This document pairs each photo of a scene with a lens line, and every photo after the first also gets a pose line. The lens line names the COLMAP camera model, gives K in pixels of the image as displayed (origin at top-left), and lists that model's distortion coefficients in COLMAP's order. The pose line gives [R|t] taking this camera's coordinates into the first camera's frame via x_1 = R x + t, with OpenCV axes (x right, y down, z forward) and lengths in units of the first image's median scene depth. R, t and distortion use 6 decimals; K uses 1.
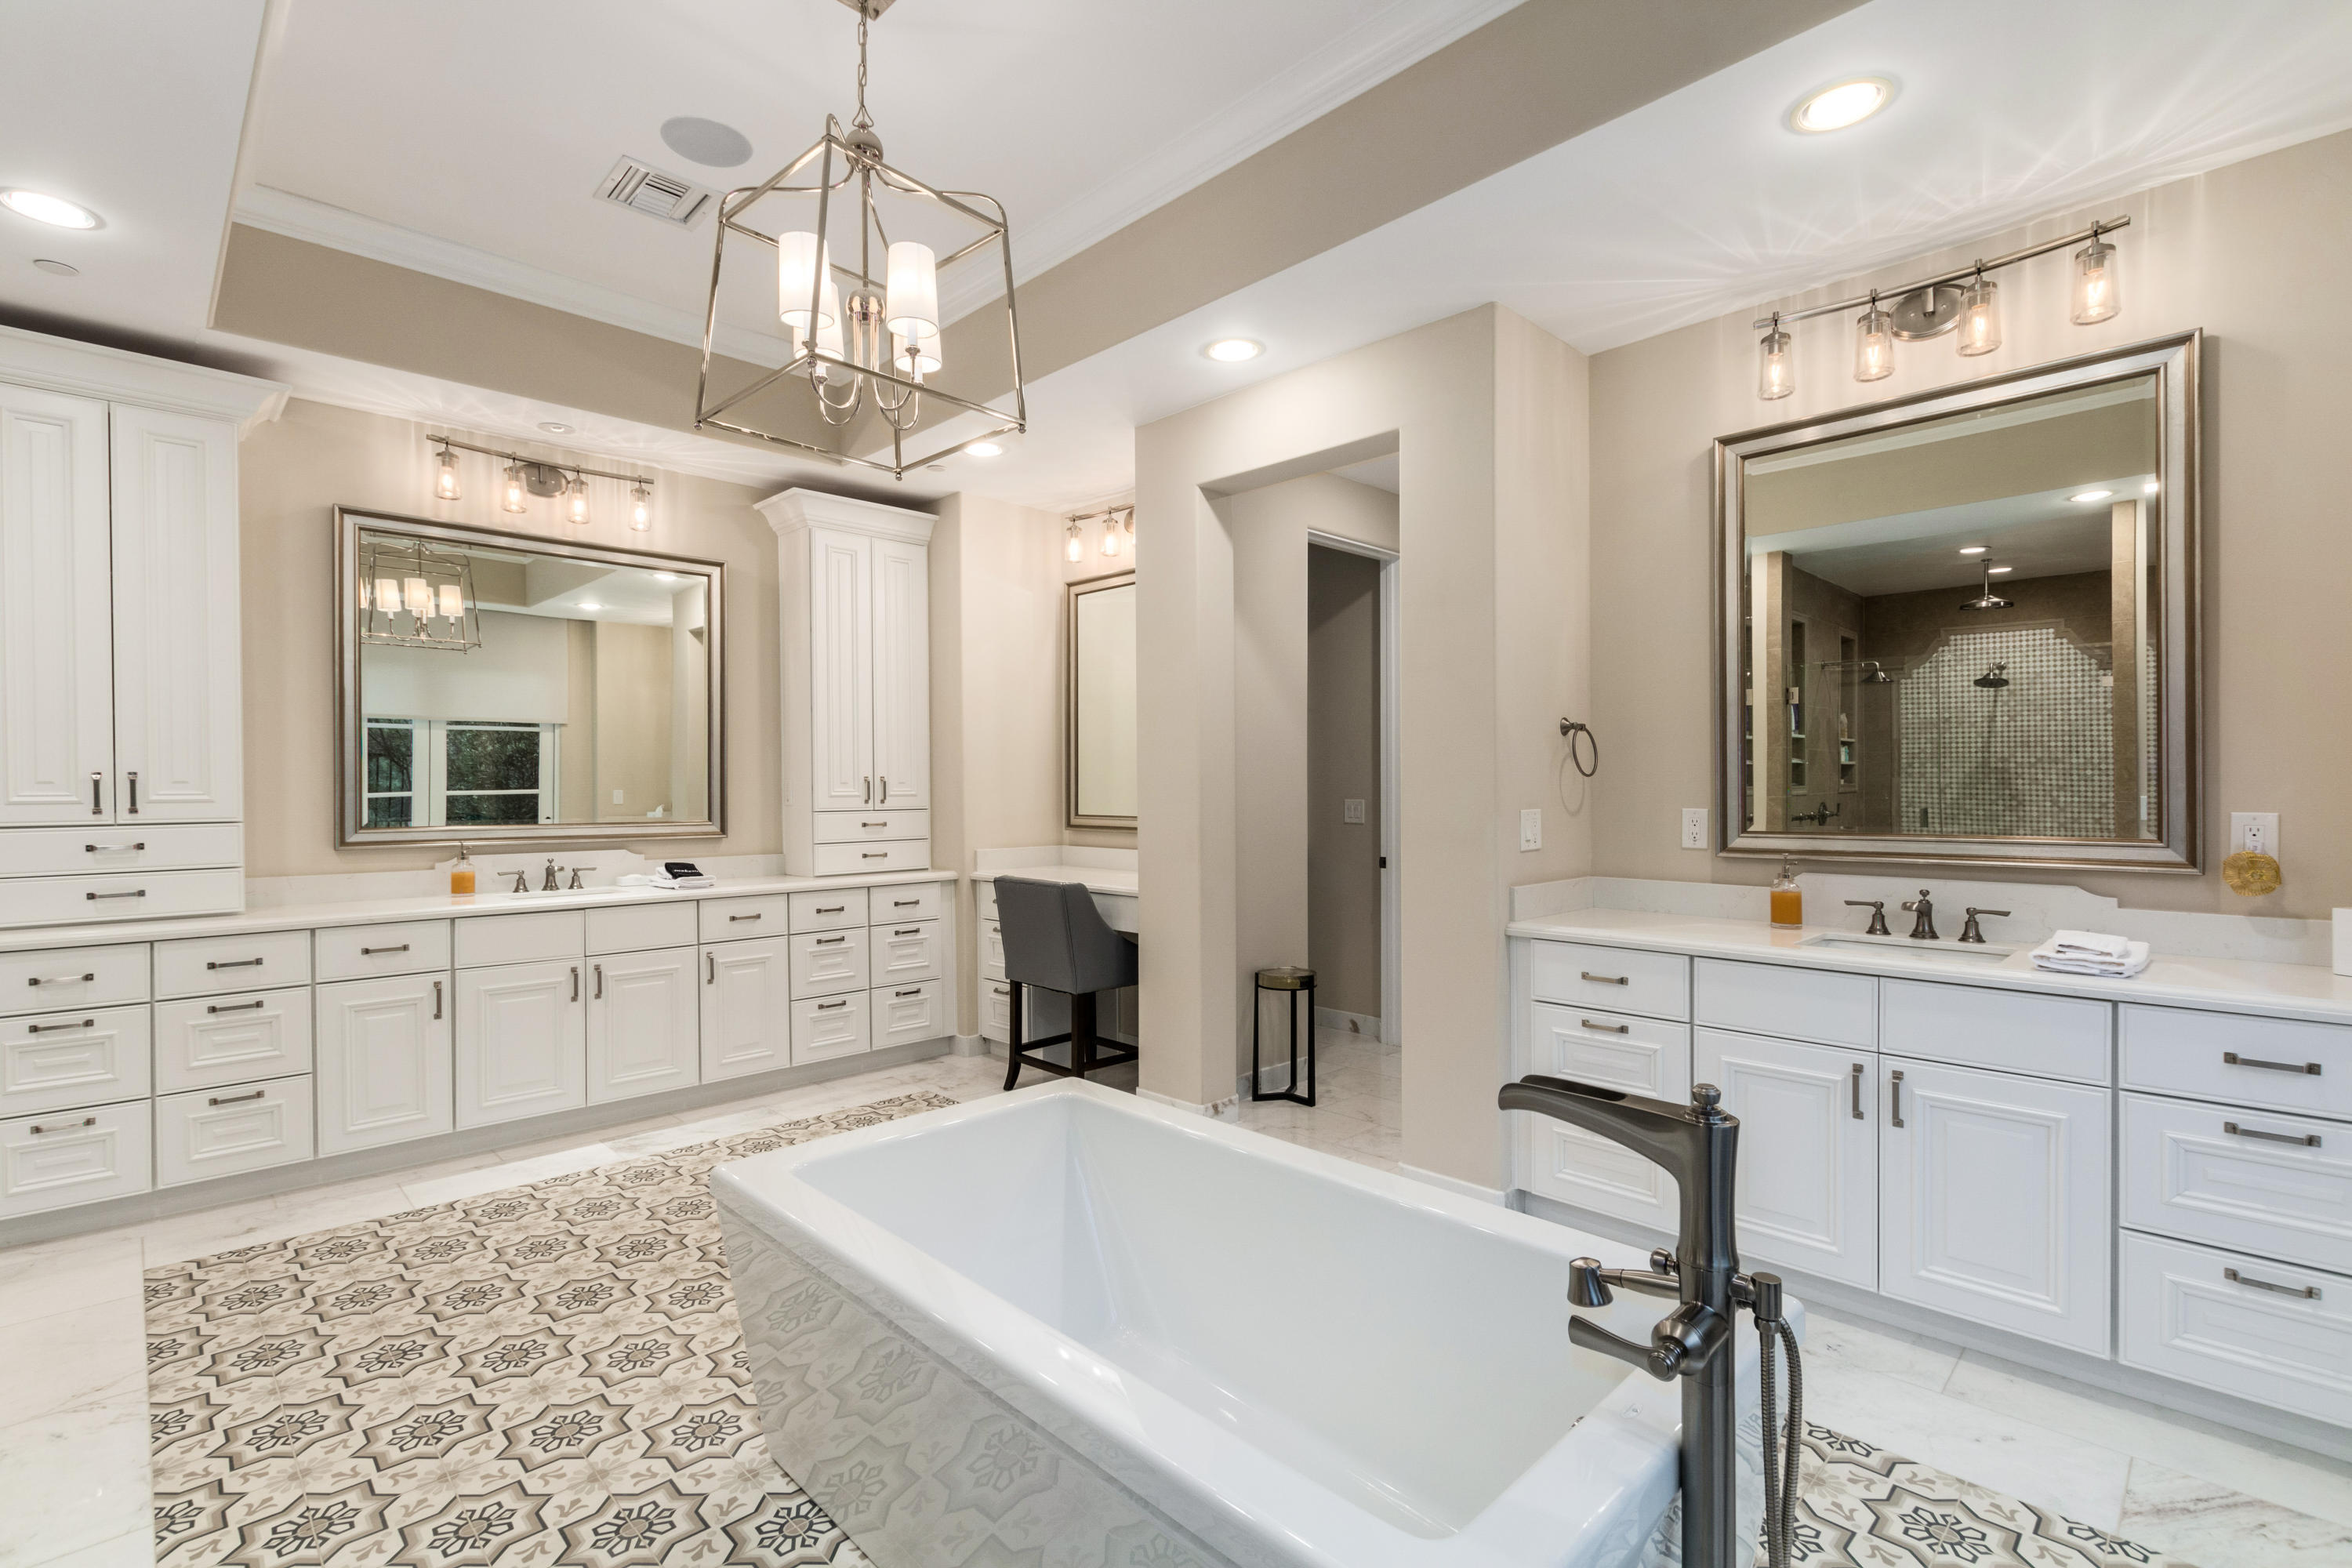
lens RADIAL K [[1078.0, 0, 1179.3], [0, 1078.0, 780.2], [0, 0, 1]] dist [-0.023756, -0.000940]
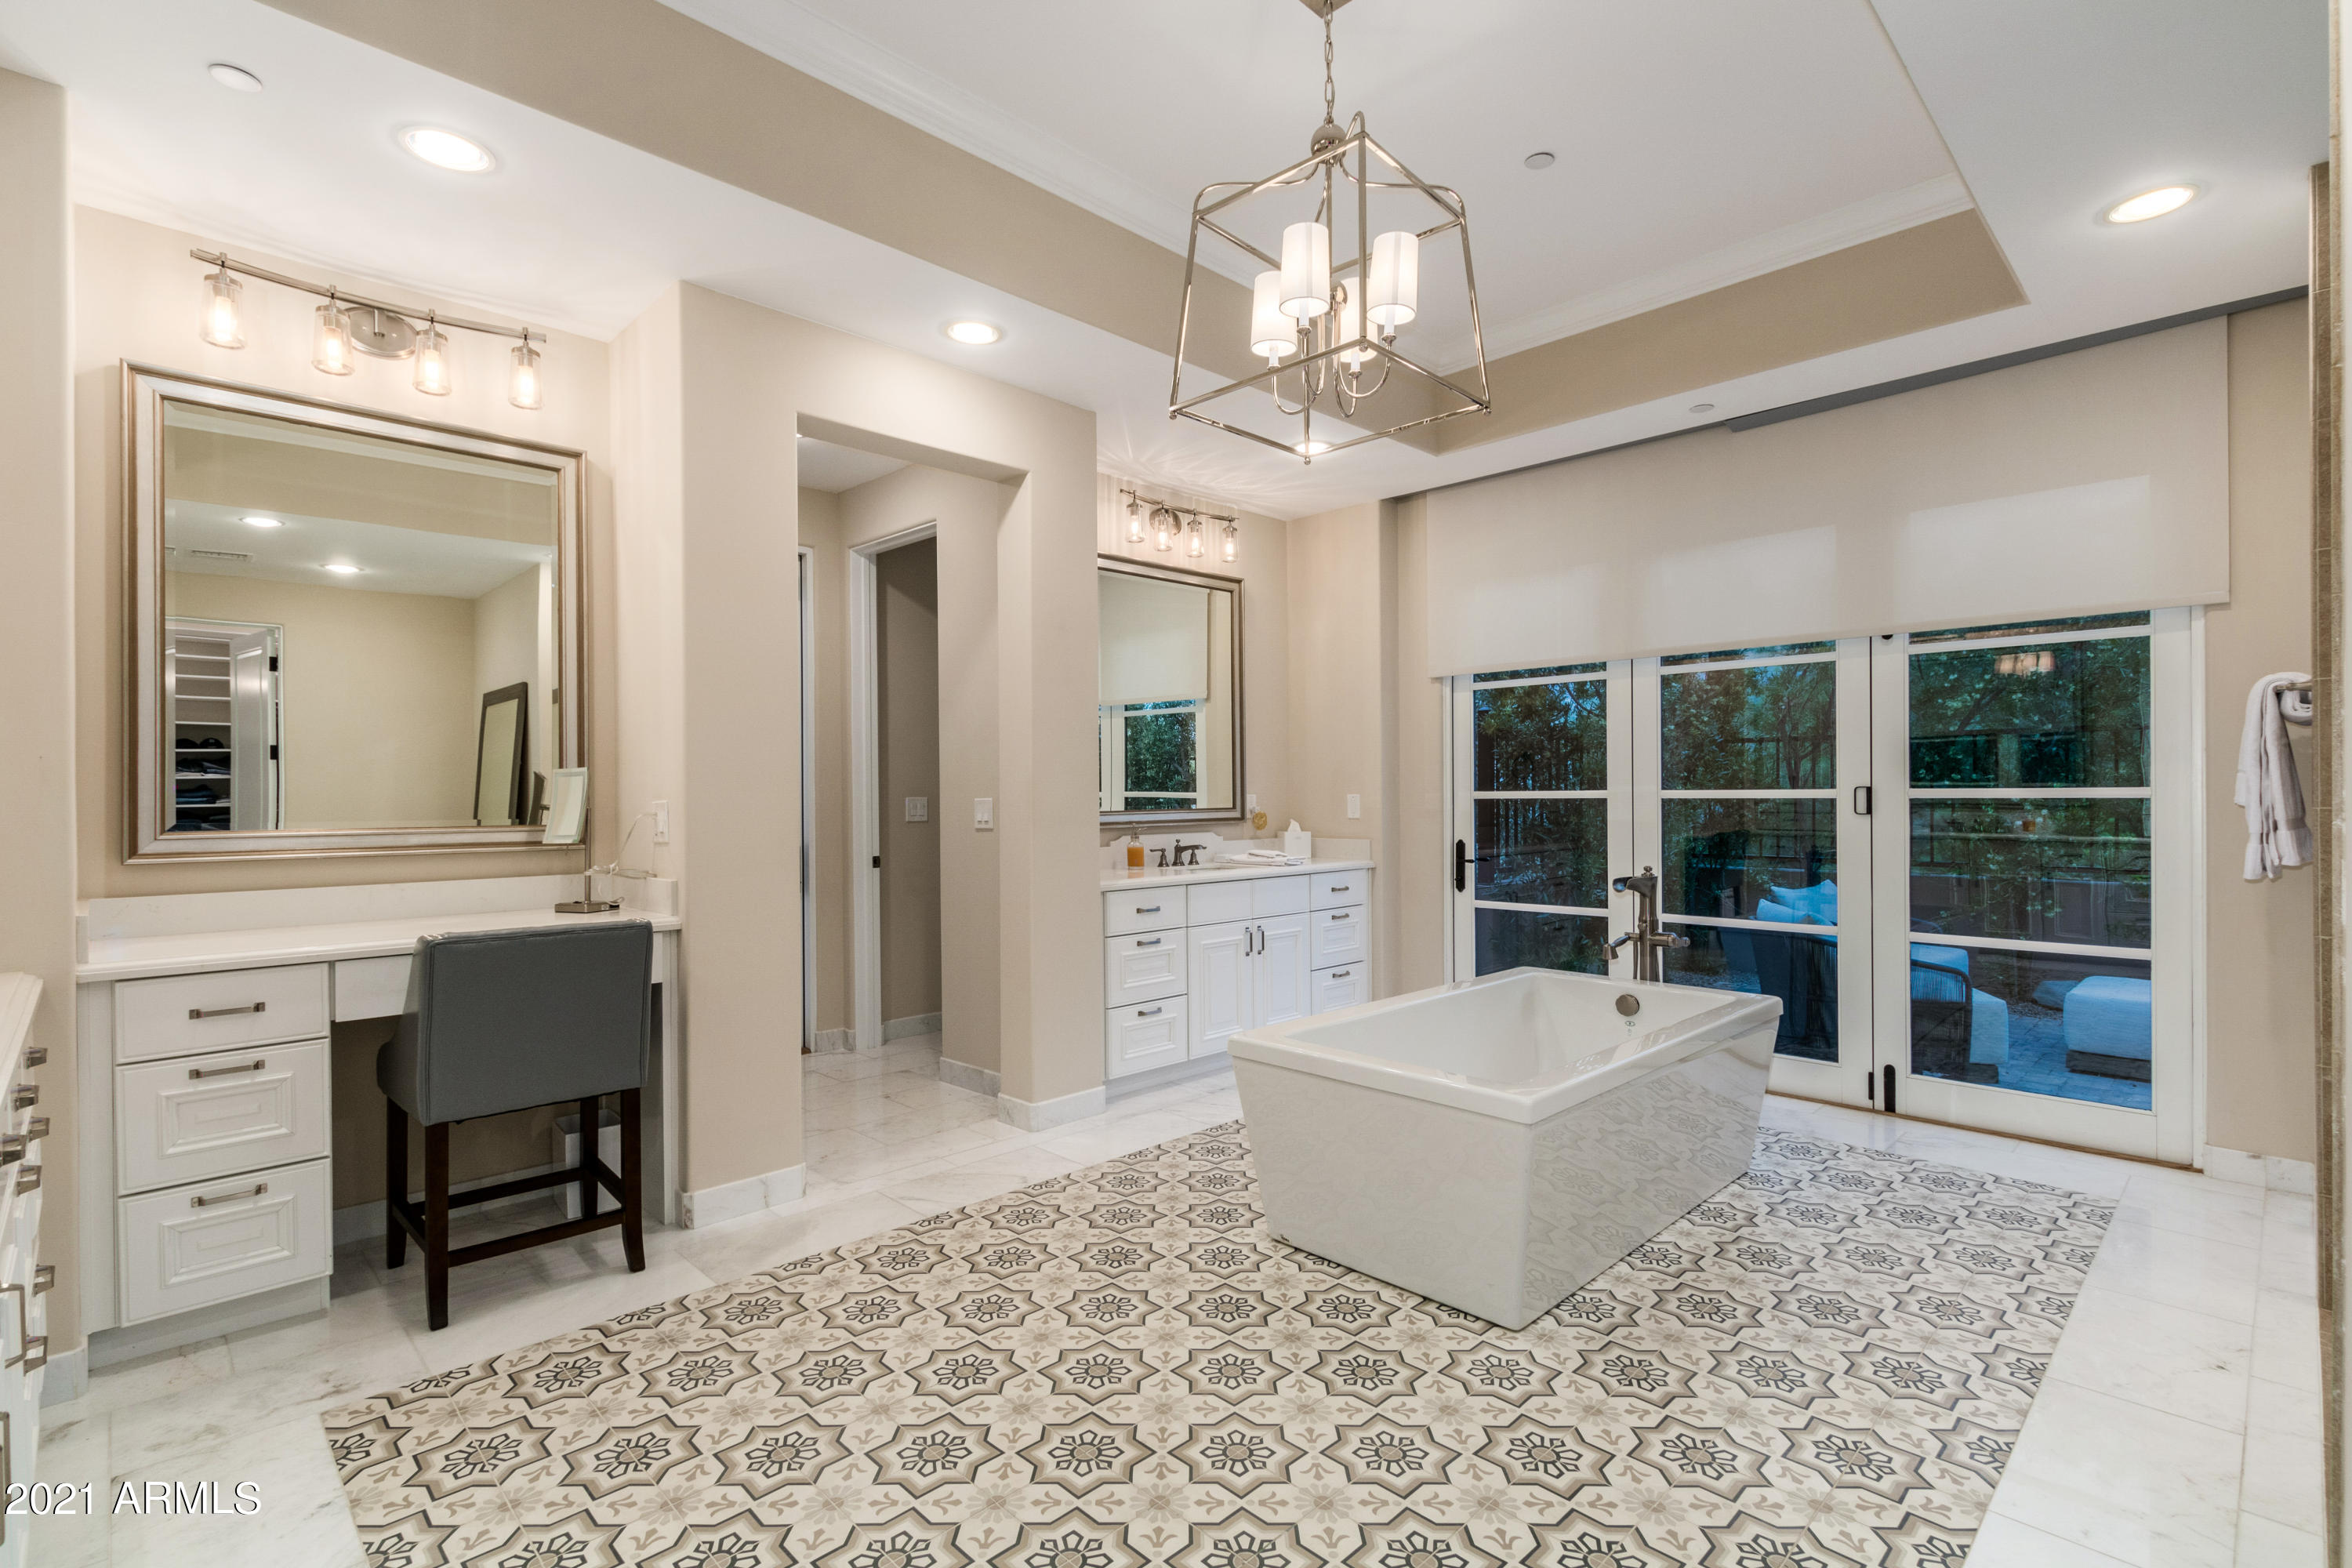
lens RADIAL K [[1078.0, 0, 1177.1], [0, 1078.0, 793.2], [0, 0, 1]] dist [-0.023756, -0.000940]
pose [[-0.021184, 0.011246, 0.999712, -0.965582], [0.008525, 0.999902, -0.011067, 0.037227], [-0.999739, 0.008288, -0.021277, 0.869068]]
